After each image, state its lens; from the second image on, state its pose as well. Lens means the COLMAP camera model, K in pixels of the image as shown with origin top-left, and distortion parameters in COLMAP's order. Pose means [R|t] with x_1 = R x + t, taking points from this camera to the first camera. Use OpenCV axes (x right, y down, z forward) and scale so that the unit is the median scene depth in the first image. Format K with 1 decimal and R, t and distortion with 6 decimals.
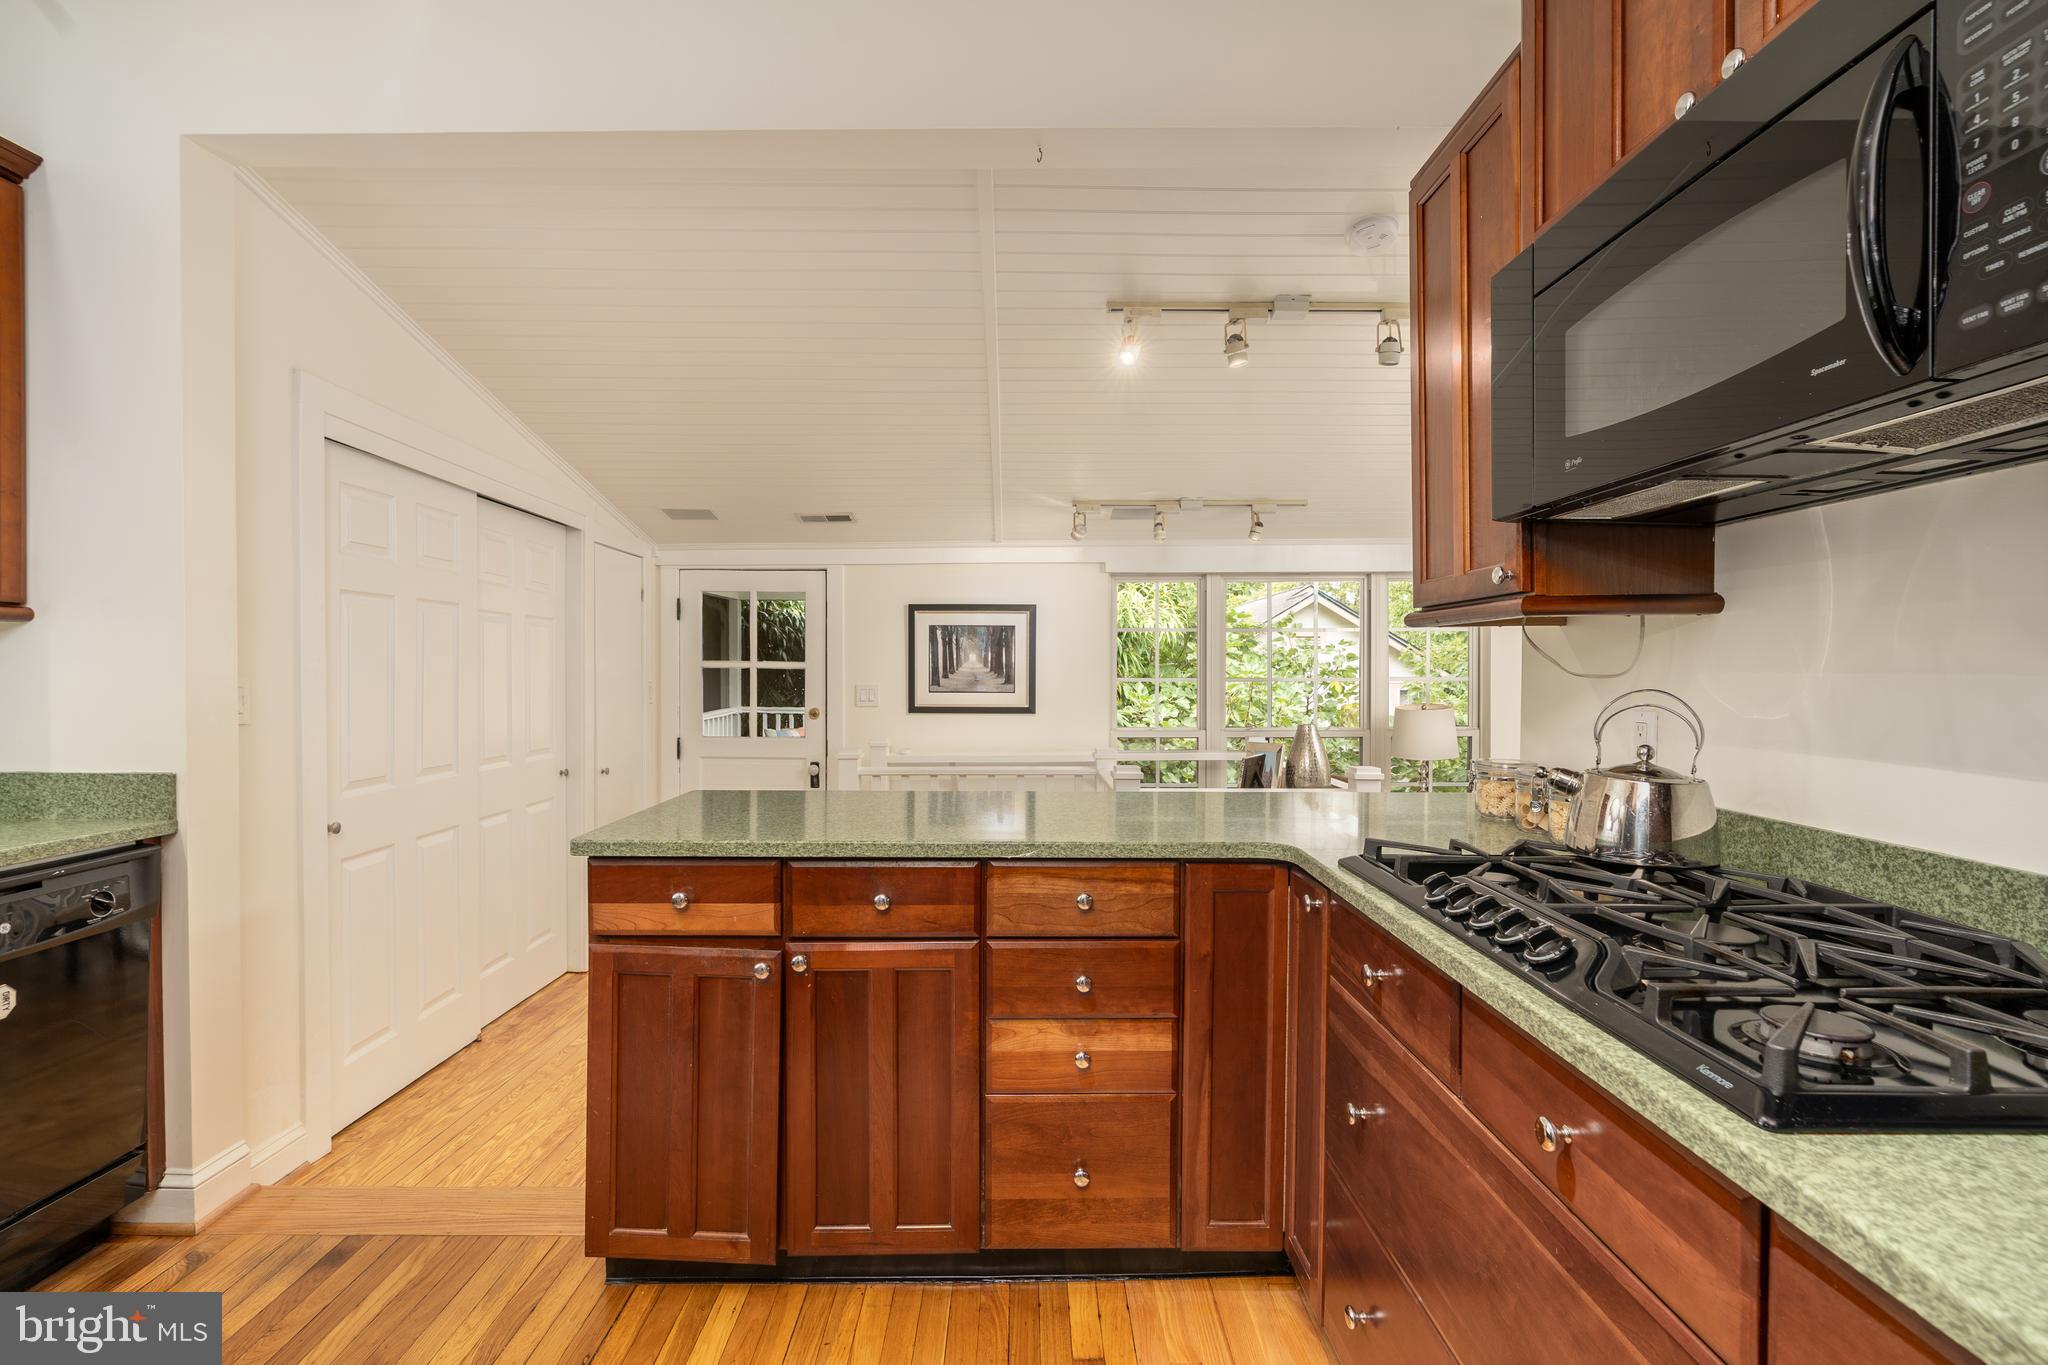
lens RADIAL K [[941.0, 0, 1016.9], [0, 941.0, 673.8], [0, 0, 1]] dist [0.004257, 0.000703]
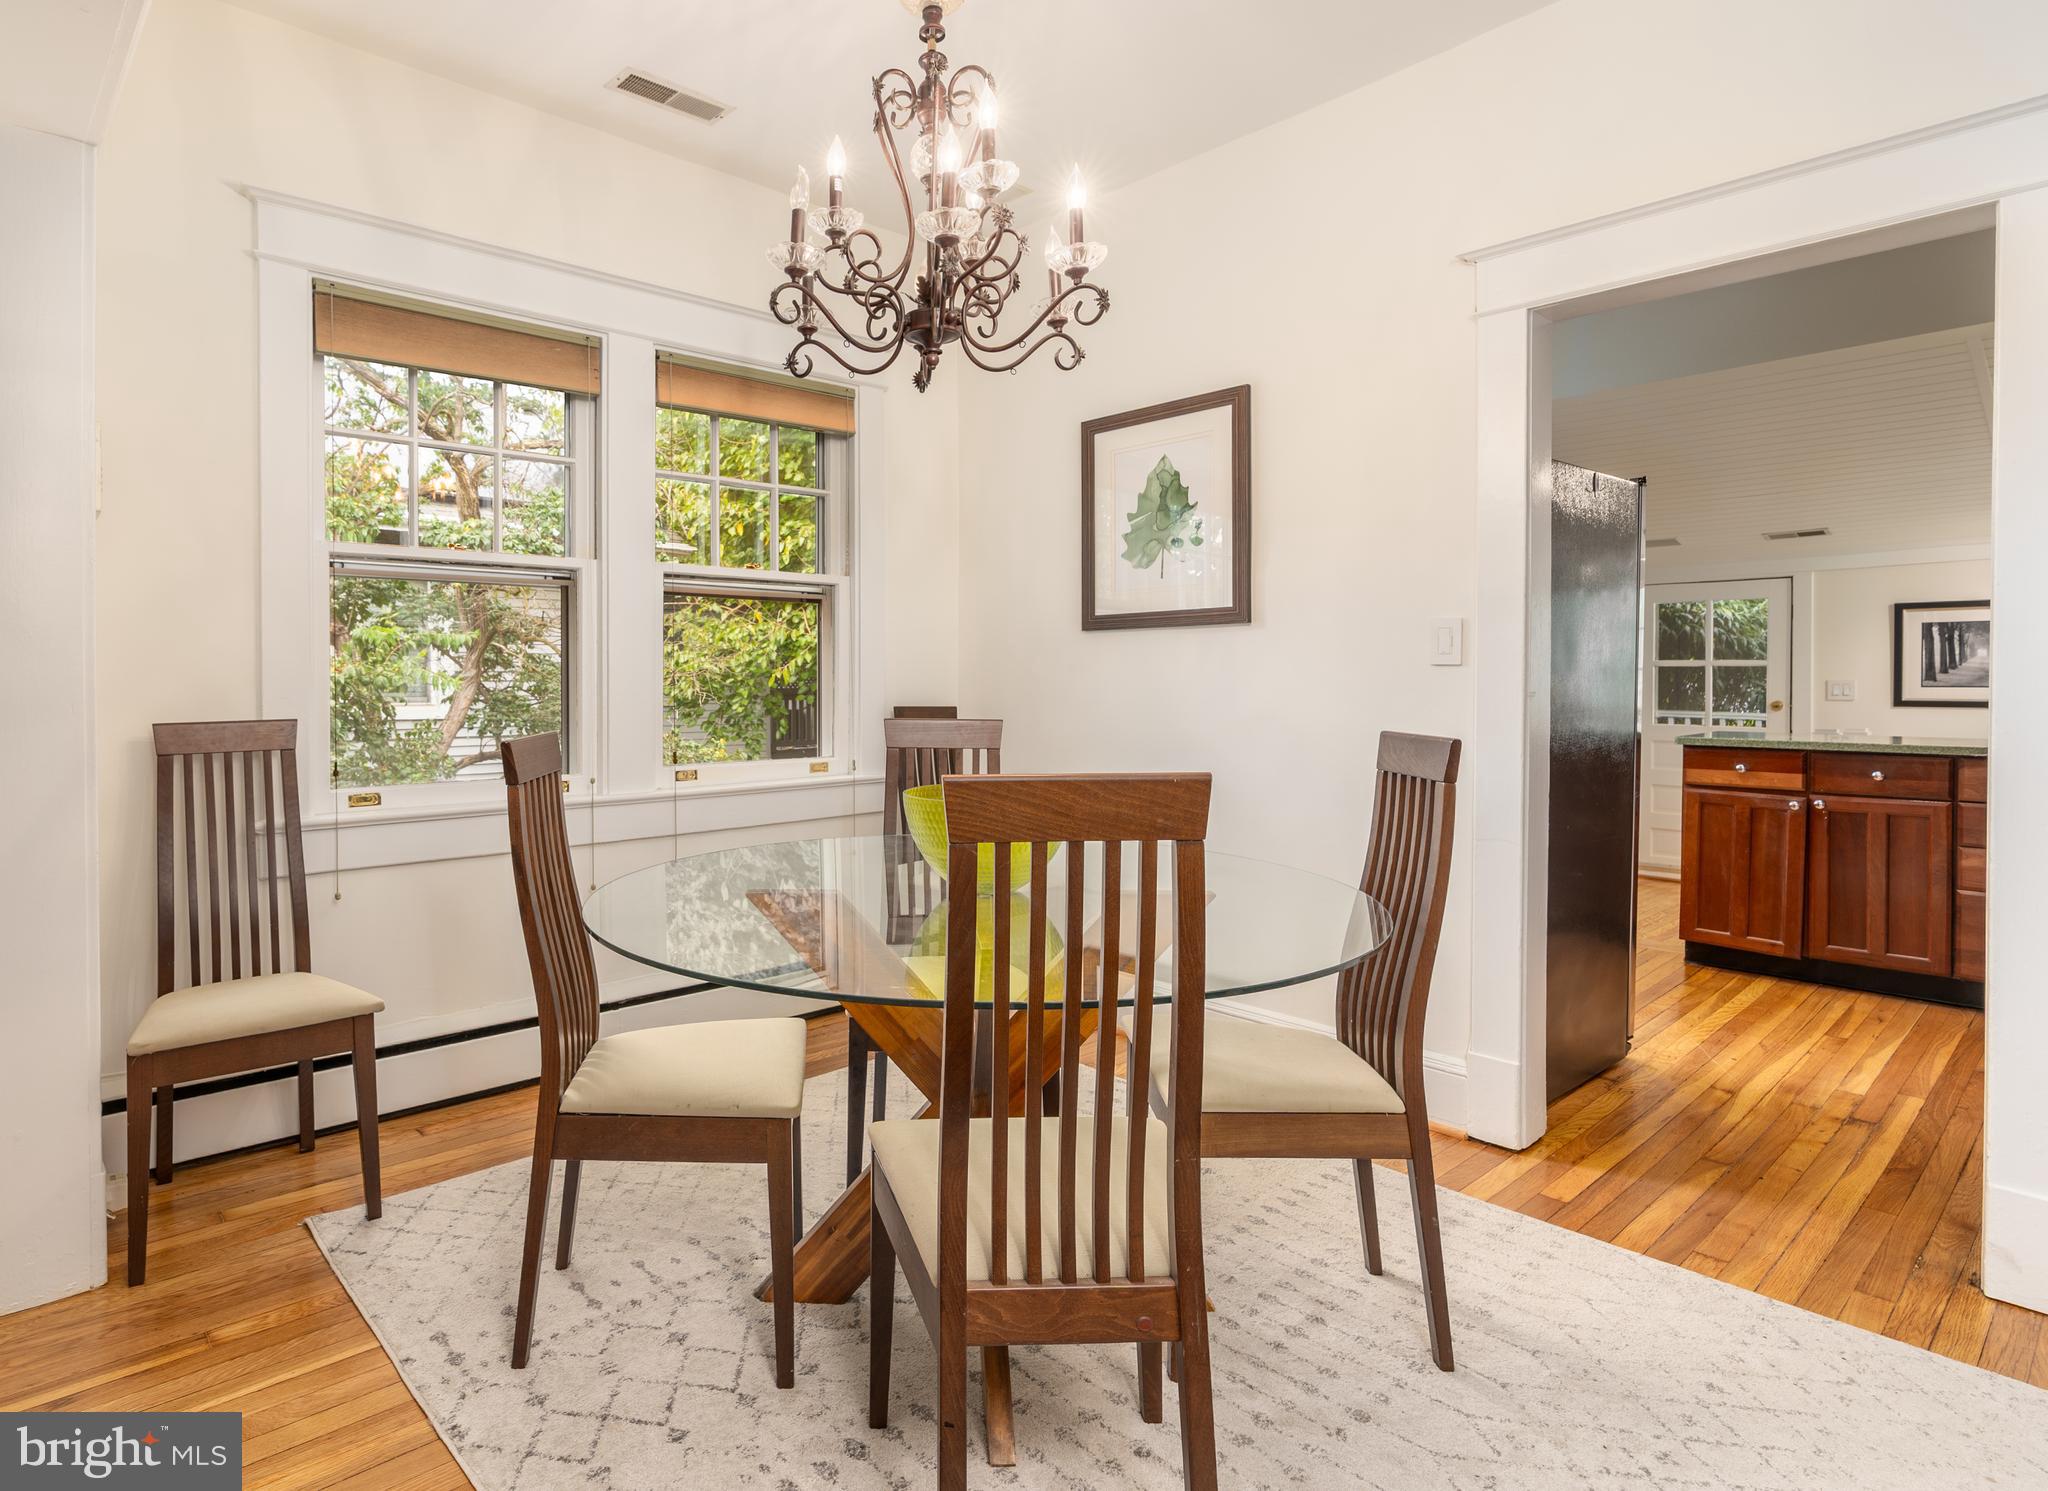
lens RADIAL K [[1068.0, 0, 843.8], [0, 1068.0, 691.0], [0, 0, 1]] dist [-0.002554, 0.001387]
pose [[0.630689, 0.008161, -0.775993, 0.072192], [-0.006201, 0.999966, 0.005476, 0.025500], [0.776011, 0.001359, 0.630718, -0.684920]]
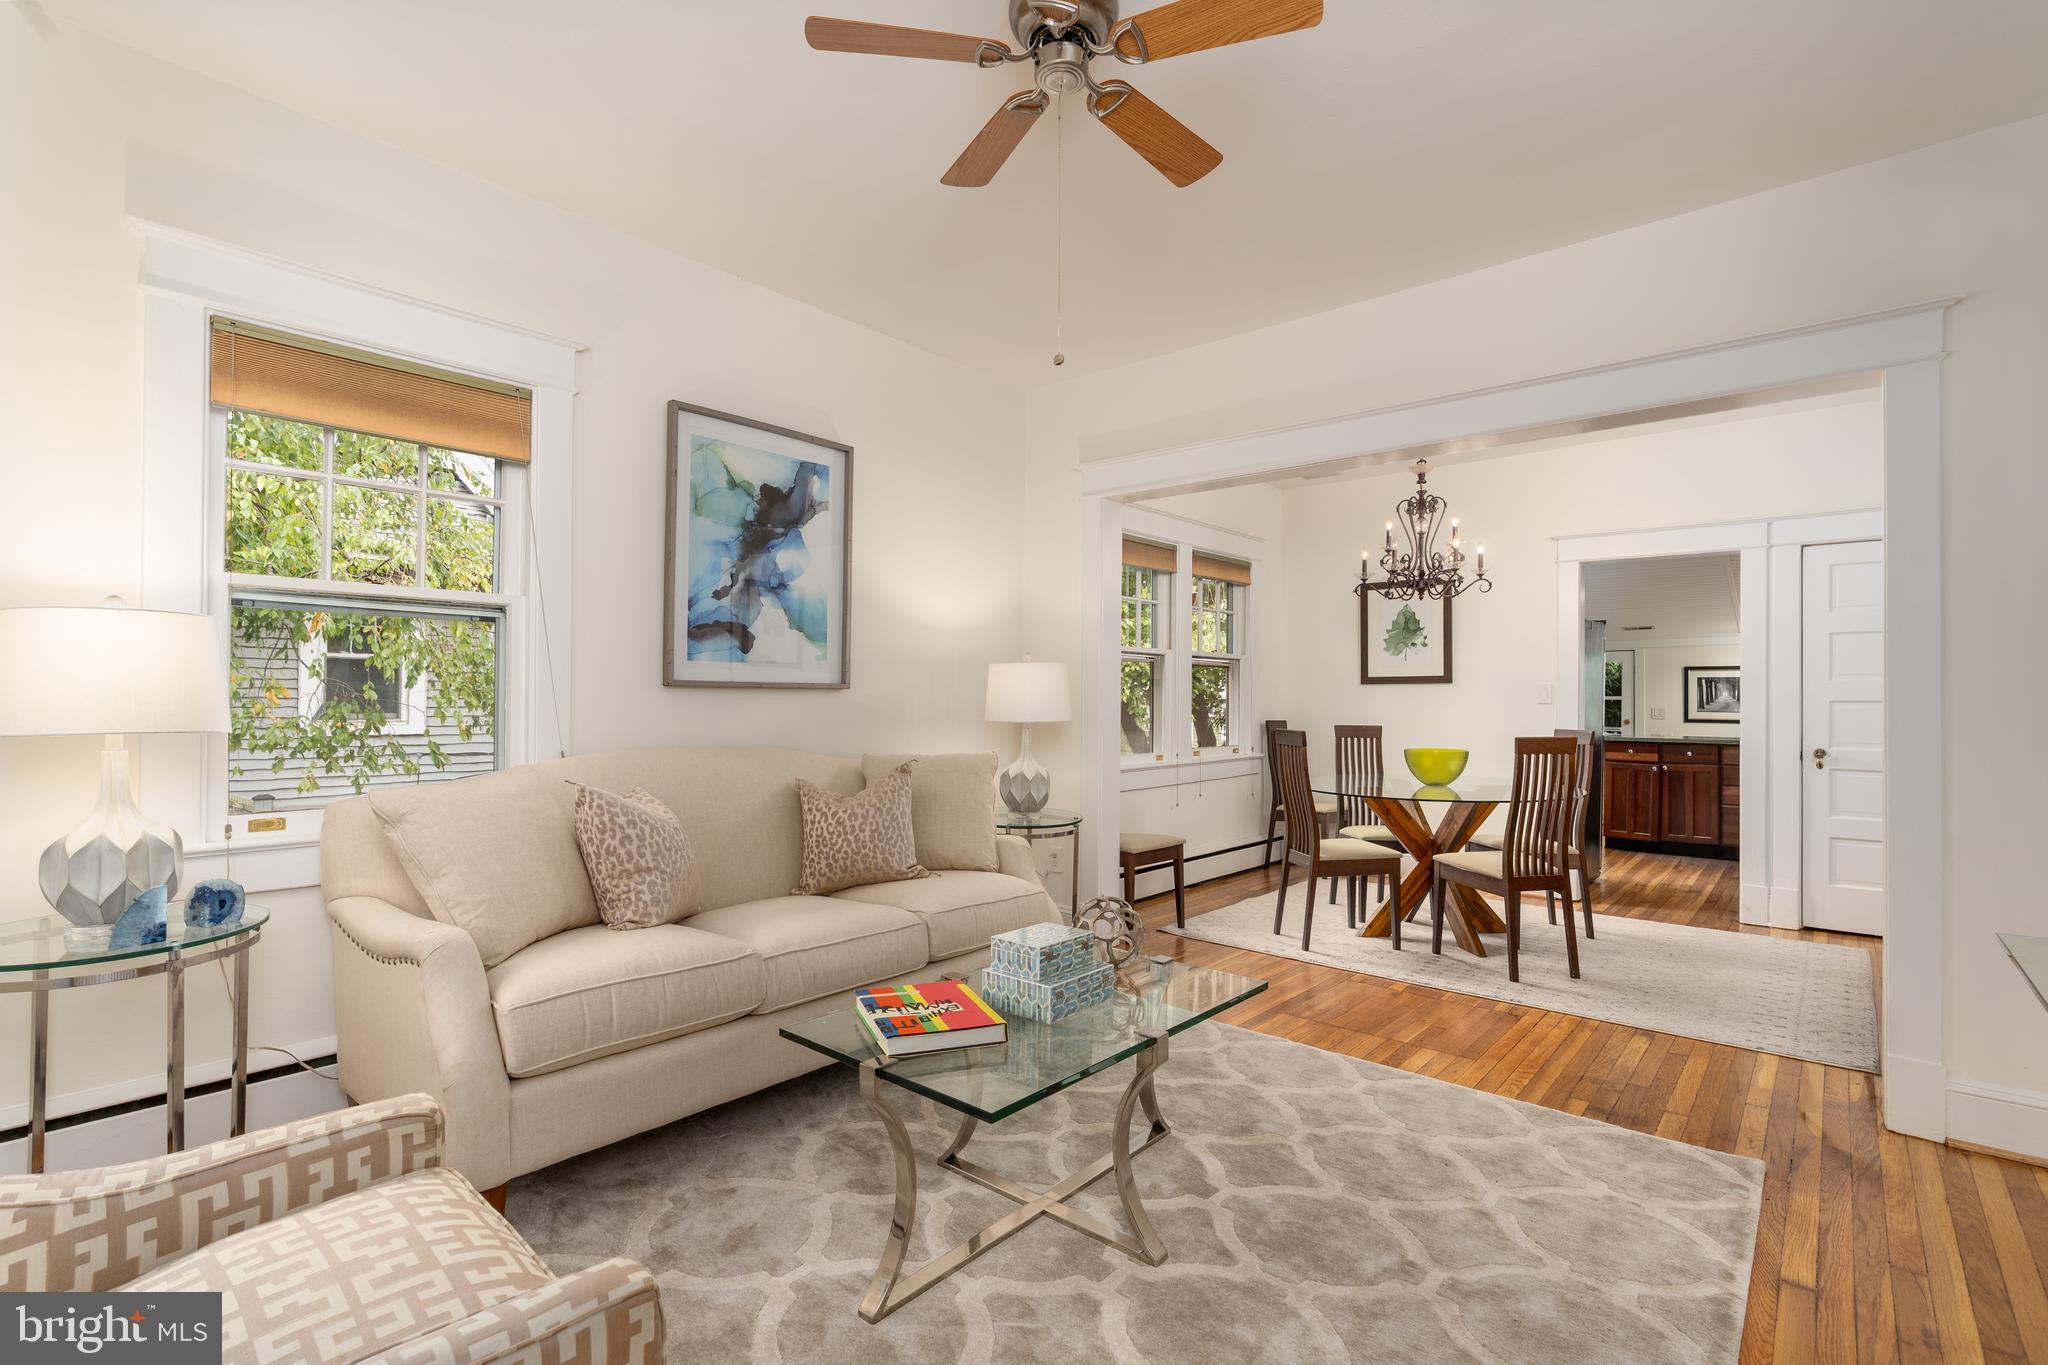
lens RADIAL K [[941.0, 0, 1019.9], [0, 941.0, 691.8], [0, 0, 1]] dist [0.004257, 0.000703]
pose [[0.762576, -0.002702, -0.646893, 0.100633], [-0.010298, 0.999814, -0.016317, 0.024622], [0.646817, 0.019105, 0.762406, -1.400621]]
